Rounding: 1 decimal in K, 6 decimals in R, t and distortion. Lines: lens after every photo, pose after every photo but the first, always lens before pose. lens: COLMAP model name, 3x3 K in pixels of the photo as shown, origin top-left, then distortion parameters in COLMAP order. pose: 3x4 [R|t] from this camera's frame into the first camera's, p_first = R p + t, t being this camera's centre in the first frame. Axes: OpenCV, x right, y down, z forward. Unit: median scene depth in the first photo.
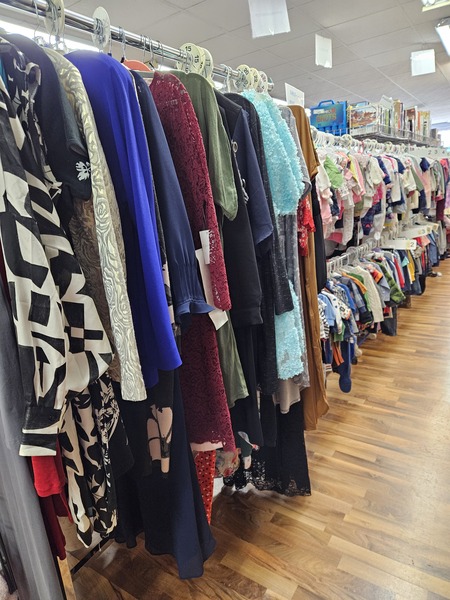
lens RADIAL K [[401.4, 0, 221.1], [0, 401.4, 298.2], [0, 0, 1]] dist [0.065480, -0.044756]
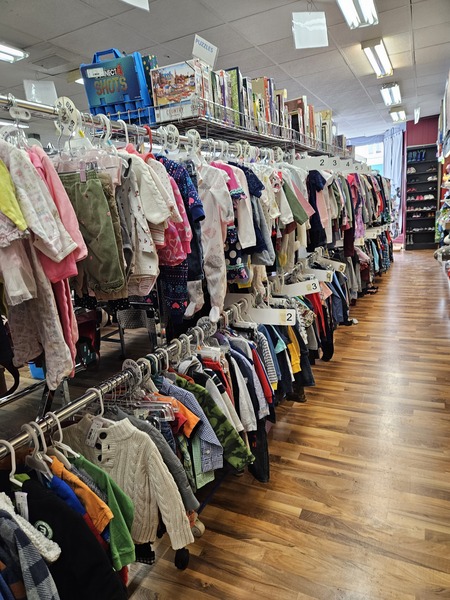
lens RADIAL K [[401.4, 0, 224.7], [0, 401.4, 301.7], [0, 0, 1]] dist [0.065480, -0.044756]
pose [[0.989494, -0.031305, 0.141147, 0.257734], [0.034729, 0.999158, -0.021865, -0.124865], [-0.140343, 0.026537, 0.989747, 0.385044]]
